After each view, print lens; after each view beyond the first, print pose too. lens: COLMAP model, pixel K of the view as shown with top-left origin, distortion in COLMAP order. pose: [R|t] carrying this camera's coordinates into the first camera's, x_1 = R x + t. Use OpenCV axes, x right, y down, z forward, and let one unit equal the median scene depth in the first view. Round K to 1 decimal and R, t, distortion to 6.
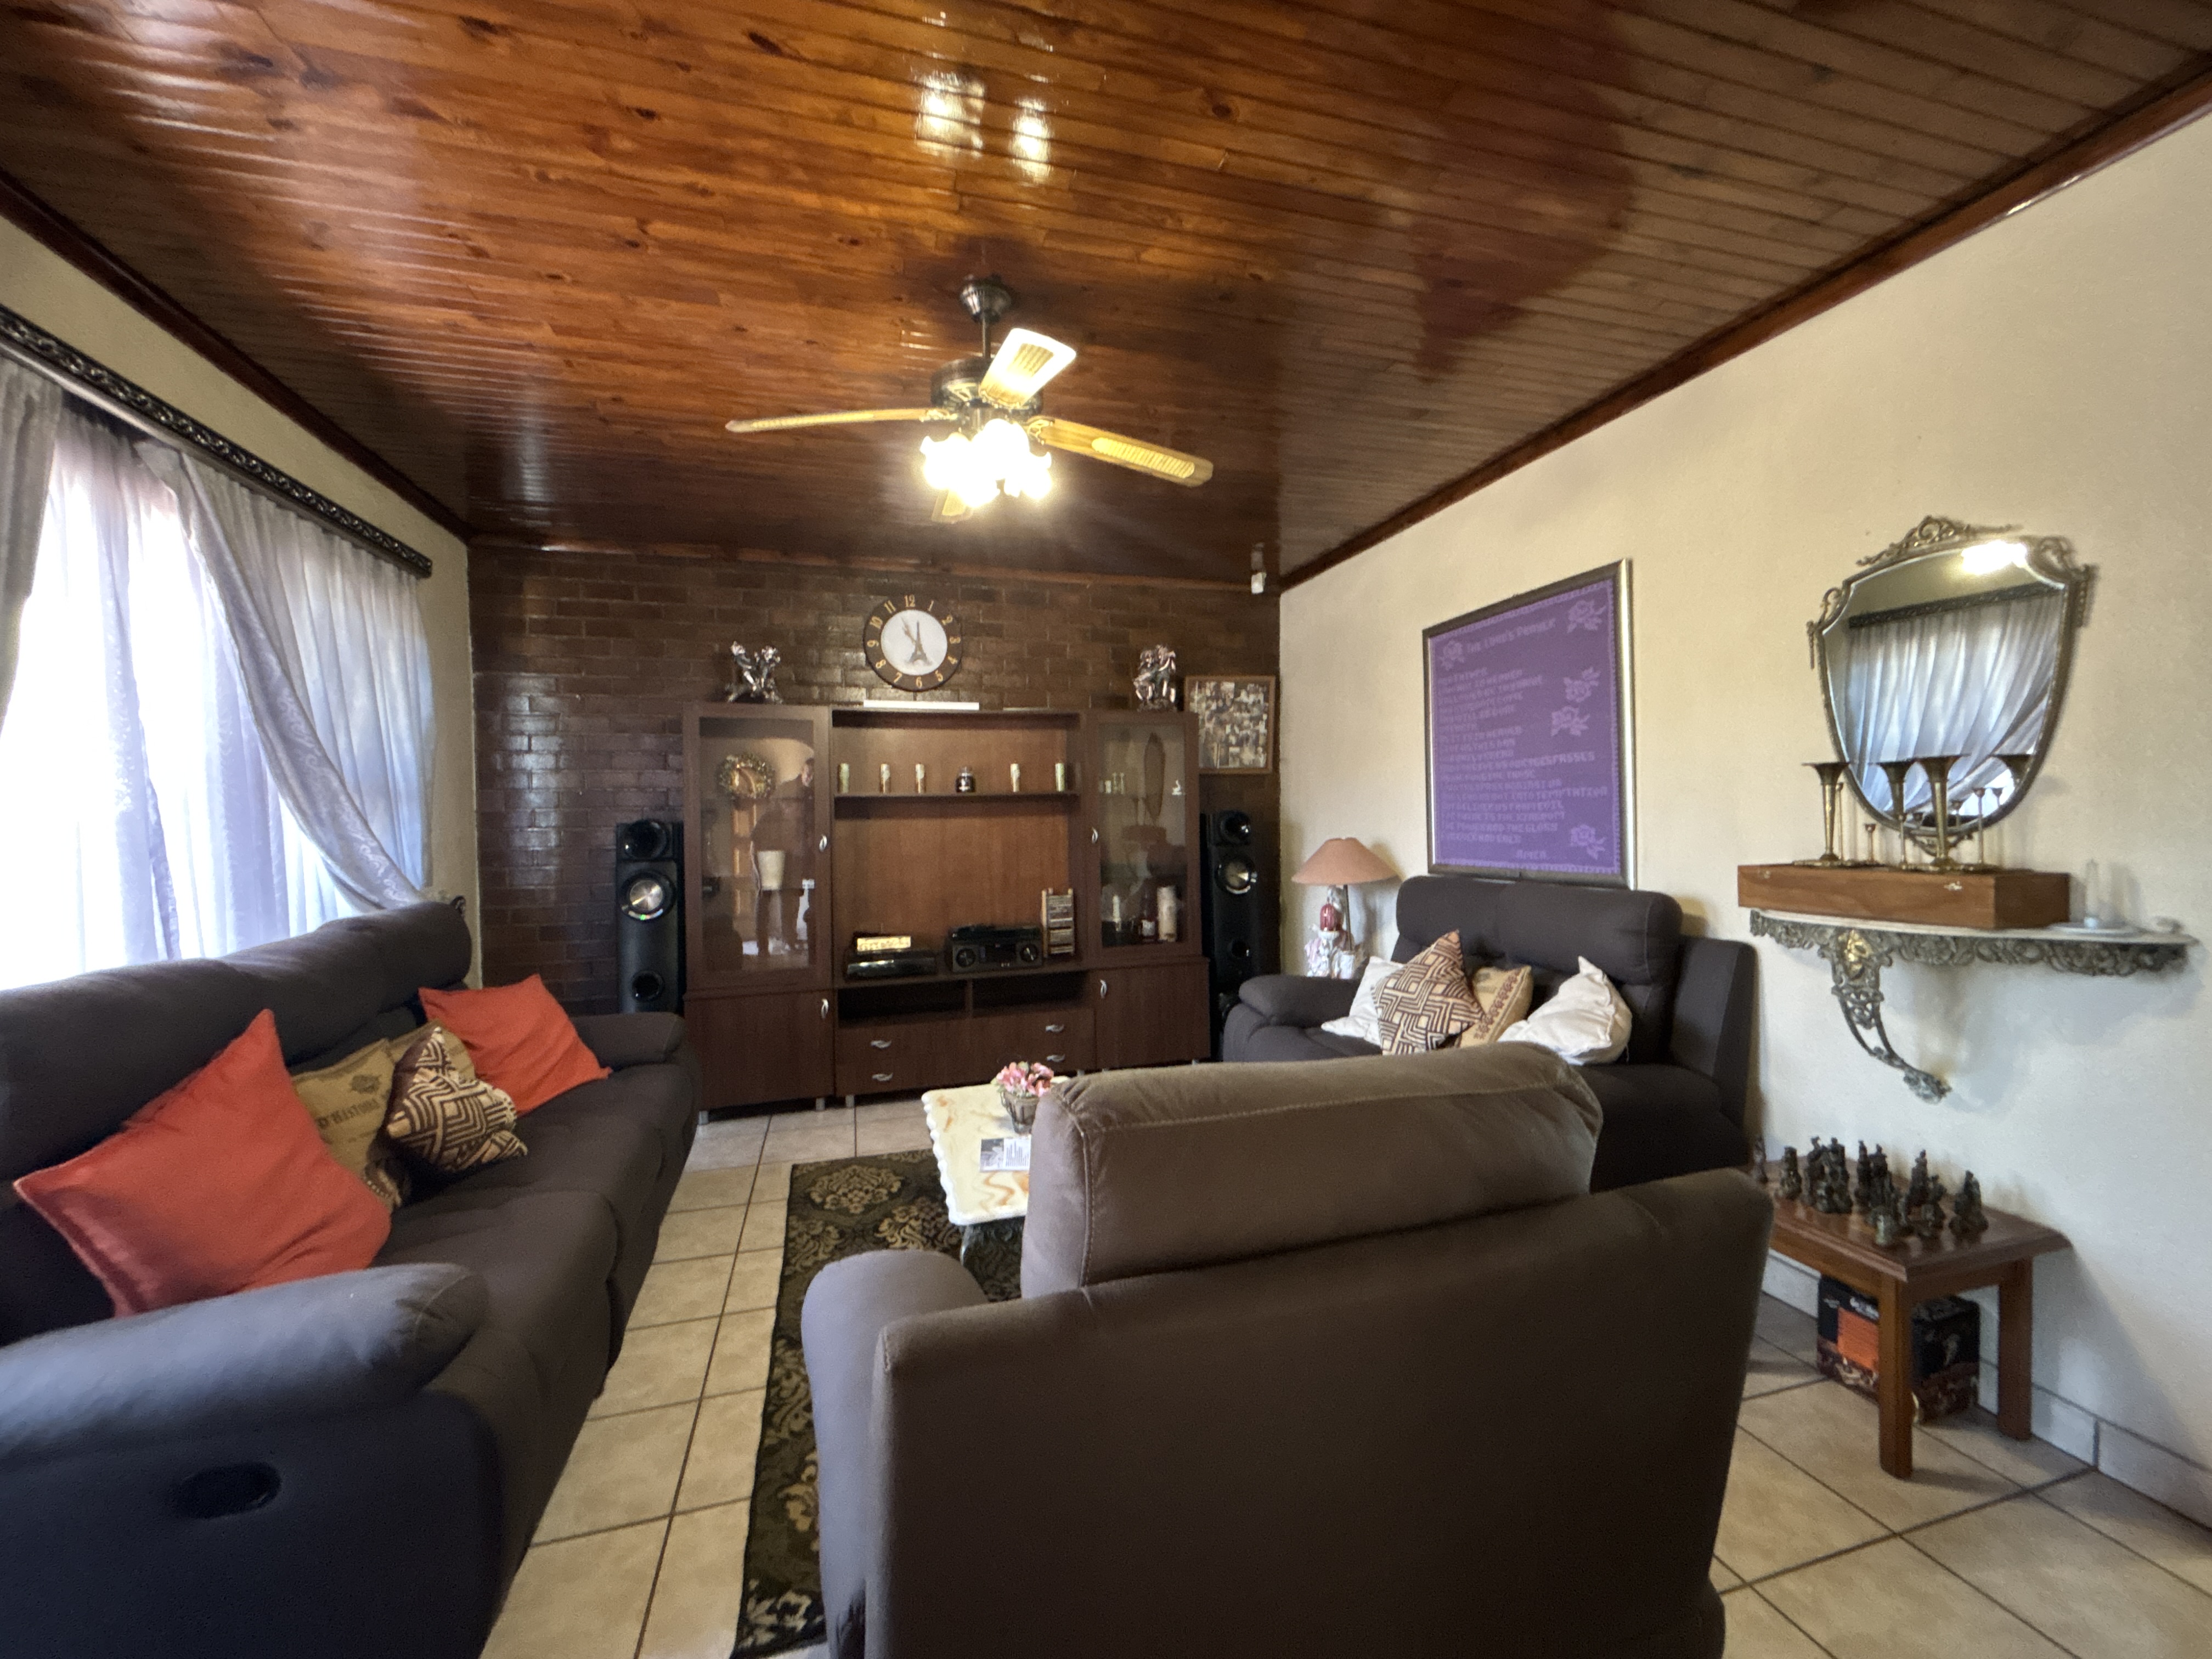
lens RADIAL K [[888.0, 0, 1098.6], [0, 888.0, 822.2], [0, 0, 1]] dist [0.002203, -0.000774]
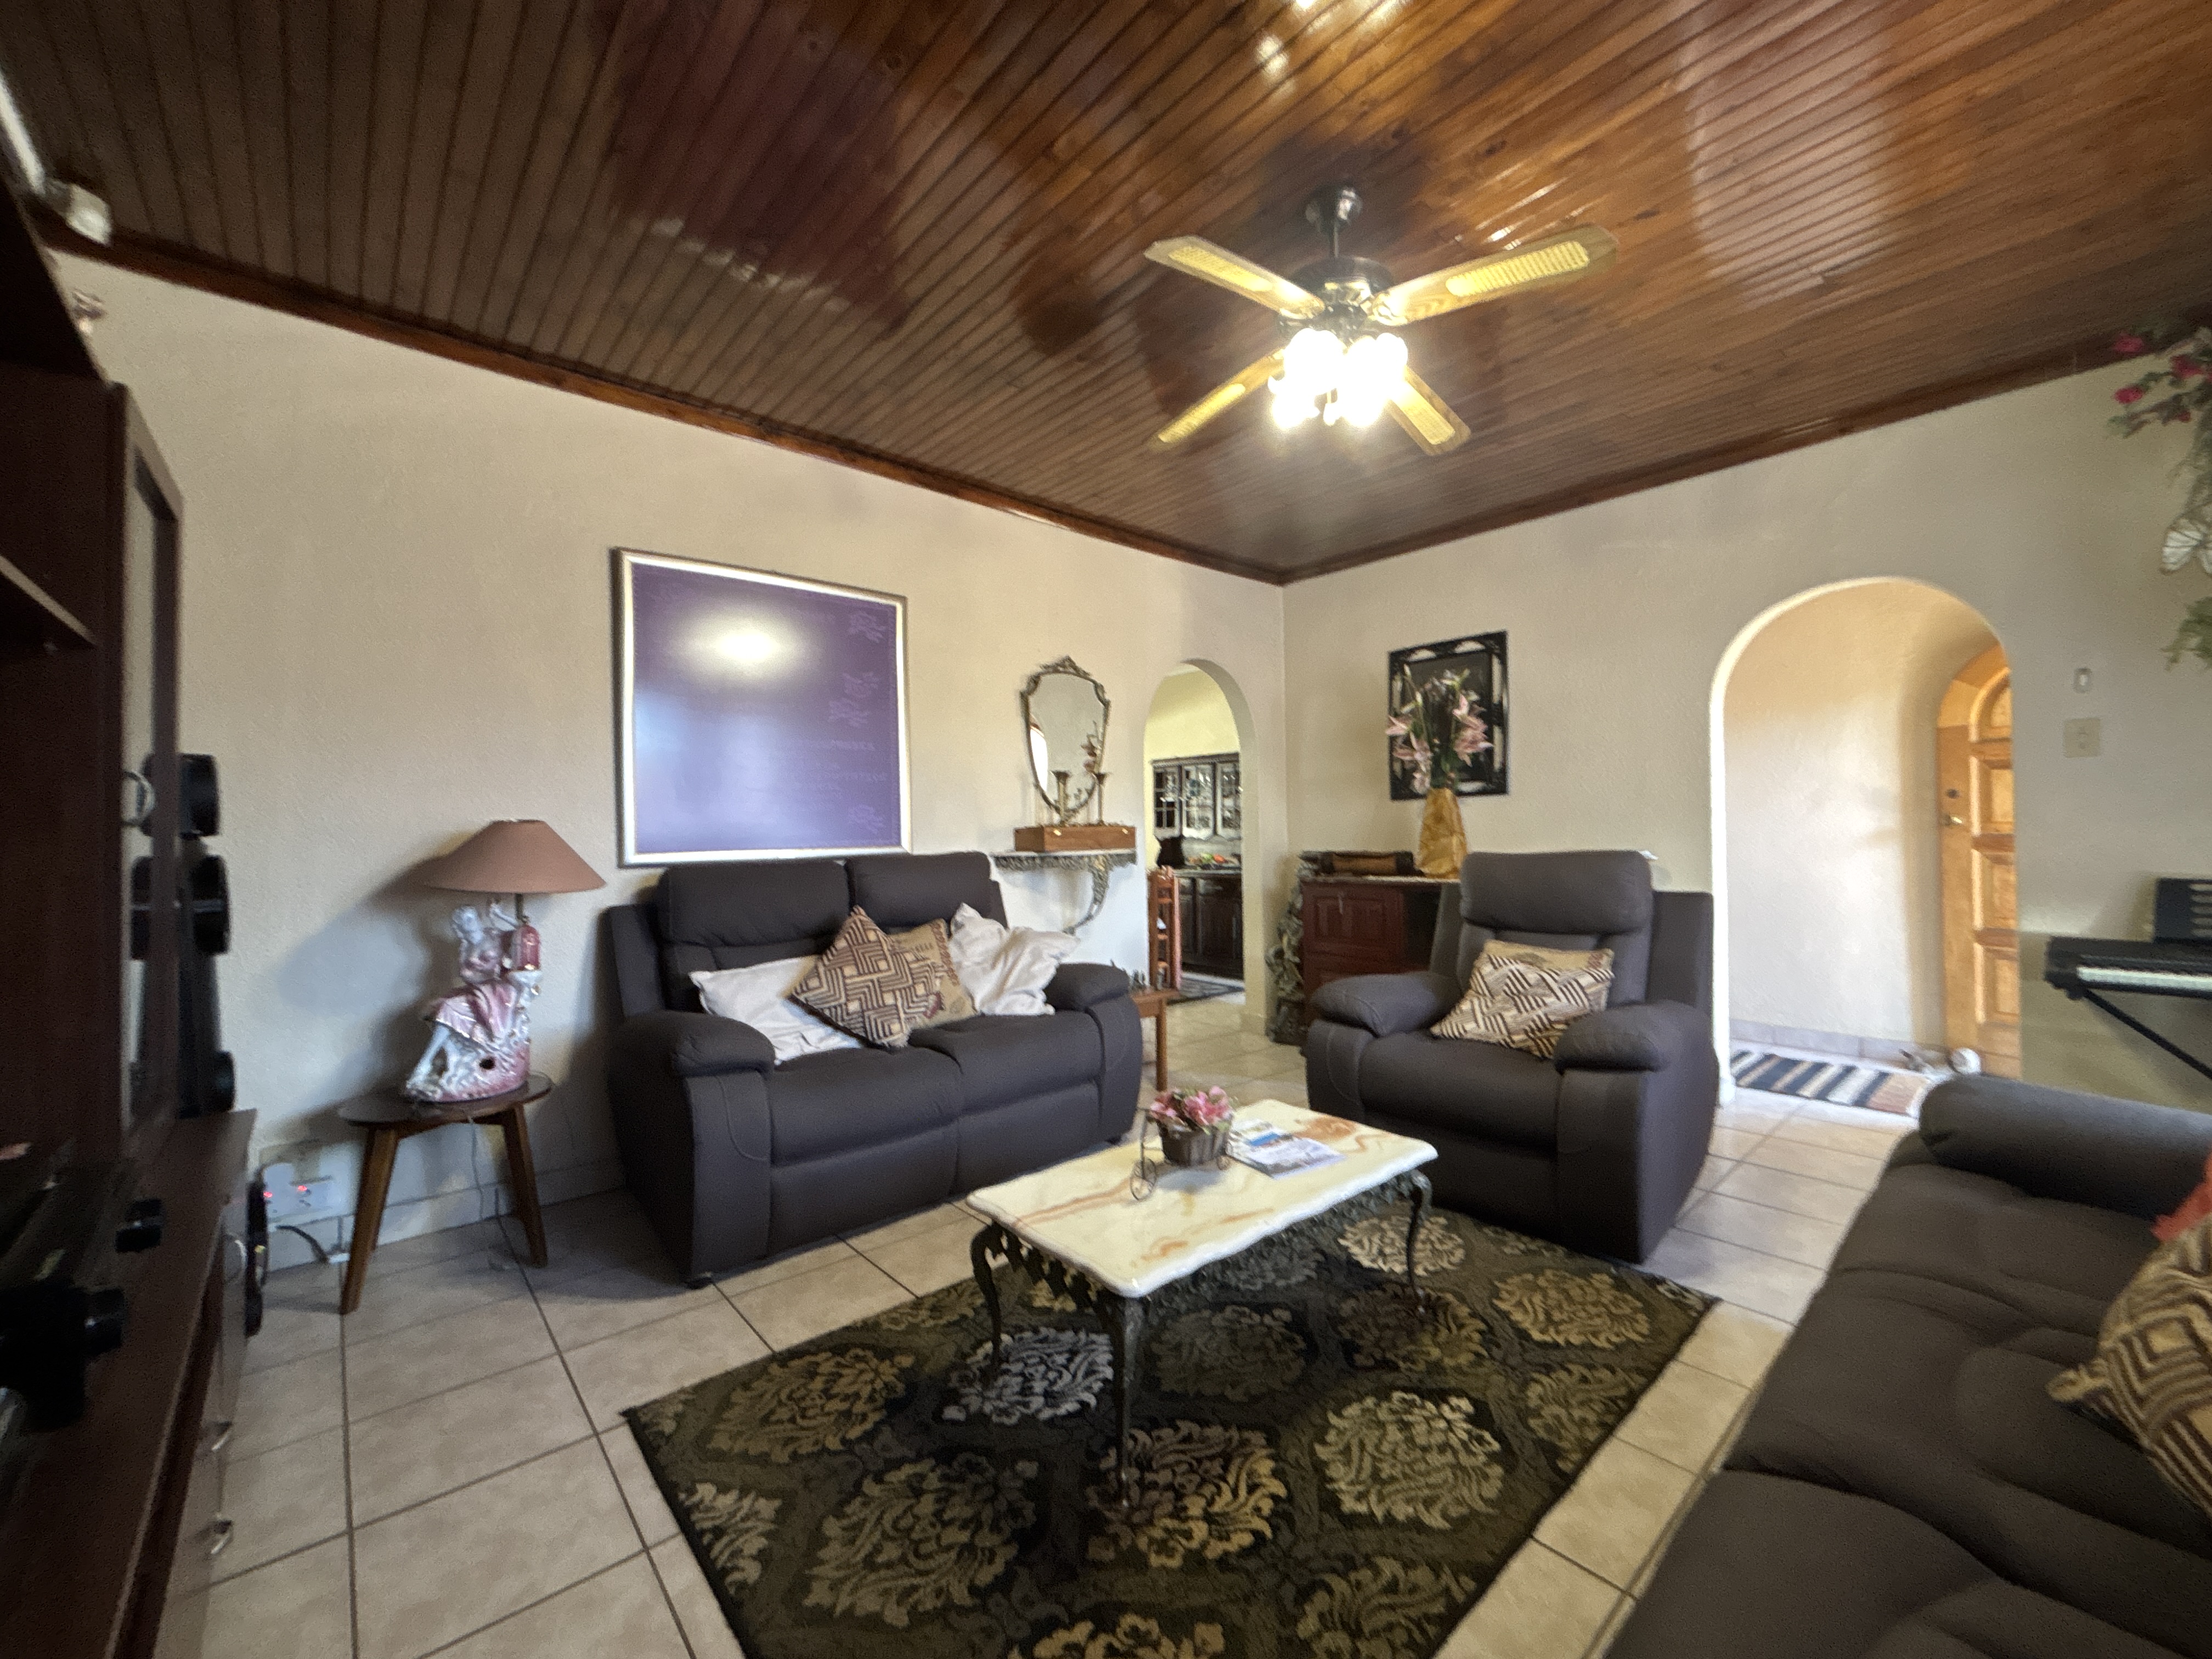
lens RADIAL K [[888.0, 0, 1098.6], [0, 888.0, 822.2], [0, 0, 1]] dist [0.002203, -0.000774]
pose [[-0.417932, 0.026209, 0.908100, -0.773949], [0.021964, 0.999583, -0.018741, 0.067113], [-0.908213, 0.012113, -0.418333, 1.465959]]
